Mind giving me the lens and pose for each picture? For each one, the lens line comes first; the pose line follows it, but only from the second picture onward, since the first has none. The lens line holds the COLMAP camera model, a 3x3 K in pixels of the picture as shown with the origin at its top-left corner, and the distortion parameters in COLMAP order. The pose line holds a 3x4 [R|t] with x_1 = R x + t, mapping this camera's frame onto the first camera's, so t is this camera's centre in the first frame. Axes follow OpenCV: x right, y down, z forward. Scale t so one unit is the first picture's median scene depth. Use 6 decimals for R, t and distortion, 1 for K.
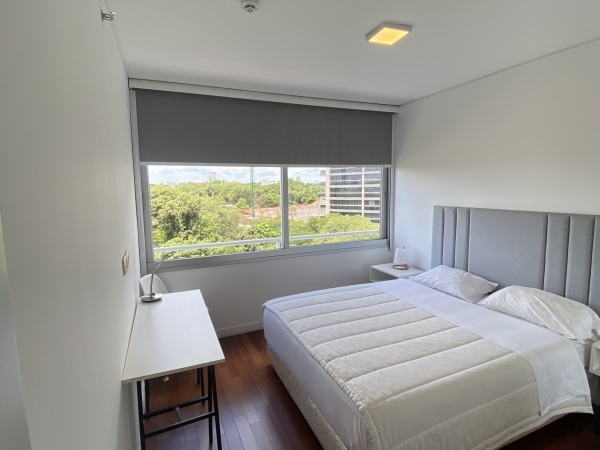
lens RADIAL K [[323.5, 0, 300.0], [0, 323.5, 225.0], [0, 0, 1]] dist [0.000532, 0.000168]
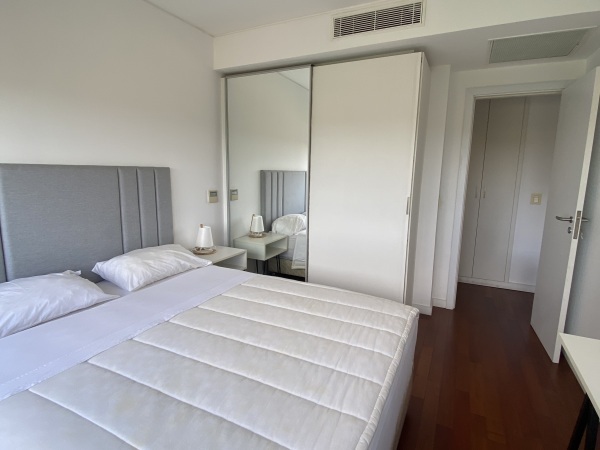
lens RADIAL K [[323.5, 0, 300.0], [0, 323.5, 225.0], [0, 0, 1]] dist [0.000532, 0.000168]
pose [[-0.638455, -0.124825, 0.759470, -0.268334], [0.073588, 0.972340, 0.221674, -0.044081], [-0.766133, 0.197417, -0.611610, 1.258648]]
